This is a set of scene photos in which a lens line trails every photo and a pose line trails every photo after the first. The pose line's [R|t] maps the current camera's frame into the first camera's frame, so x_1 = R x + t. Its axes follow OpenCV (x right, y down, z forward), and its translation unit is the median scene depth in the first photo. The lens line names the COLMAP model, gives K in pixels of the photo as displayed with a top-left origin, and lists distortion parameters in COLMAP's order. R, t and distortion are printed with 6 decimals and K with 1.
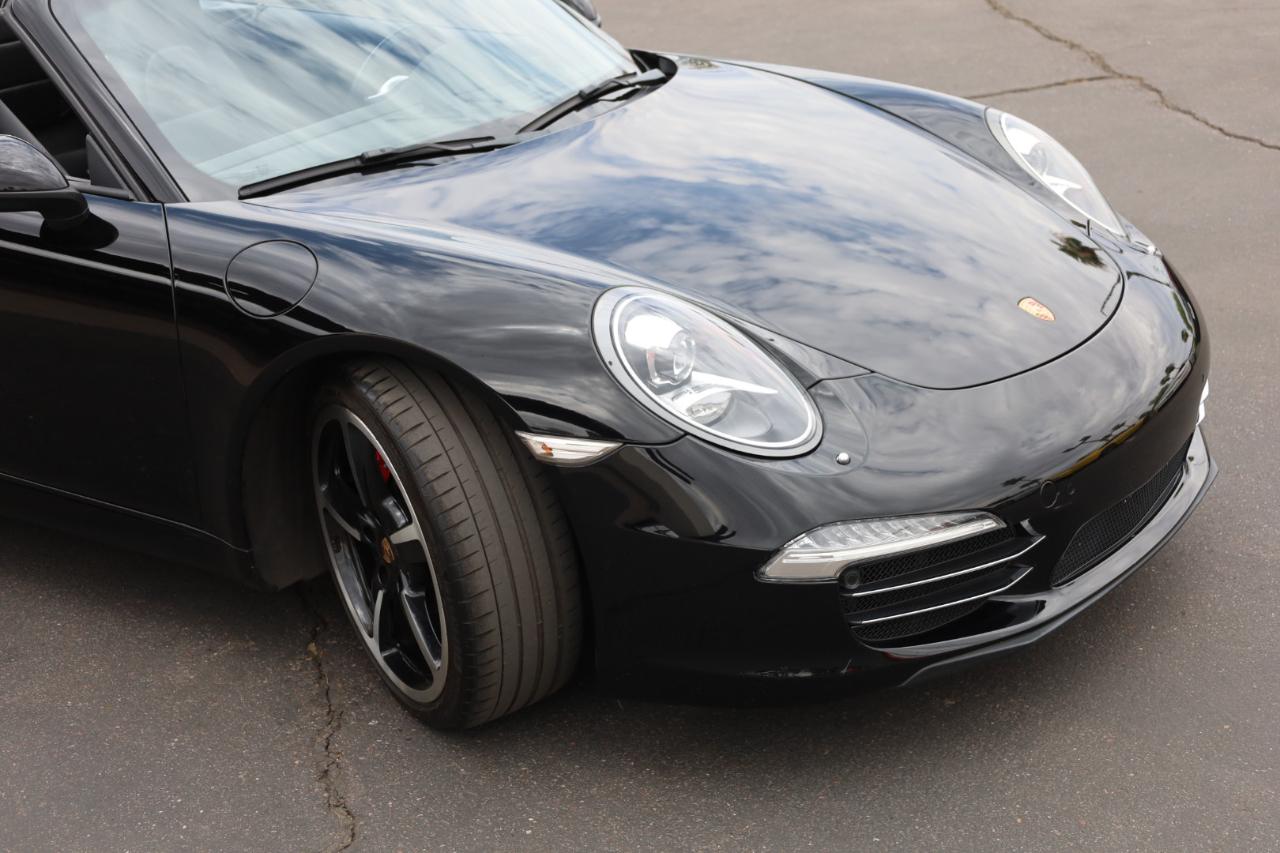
lens RADIAL K [[2304.5, 0, 638.6], [0, 2304.5, 407.9], [0, 0, 1]] dist [-0.003913, 0.171656]
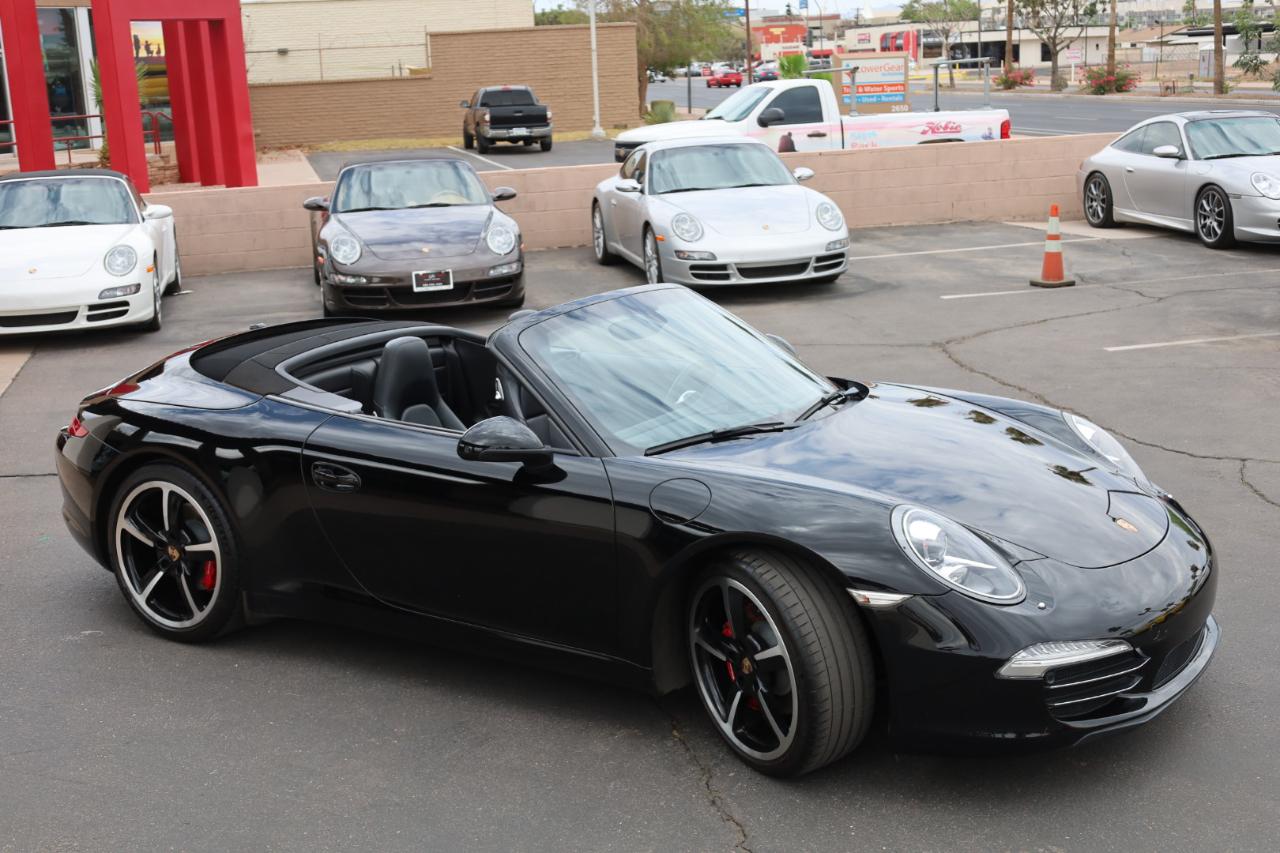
lens RADIAL K [[1622.0, 0, 640.0], [0, 1622.0, 426.5], [0, 0, 1]] dist [0.002766, 0.086652]
pose [[0.999532, 0.011869, 0.028183, -0.228327], [-0.007759, 0.989879, -0.141700, 0.059469], [-0.029580, 0.141415, 0.989508, -0.178948]]
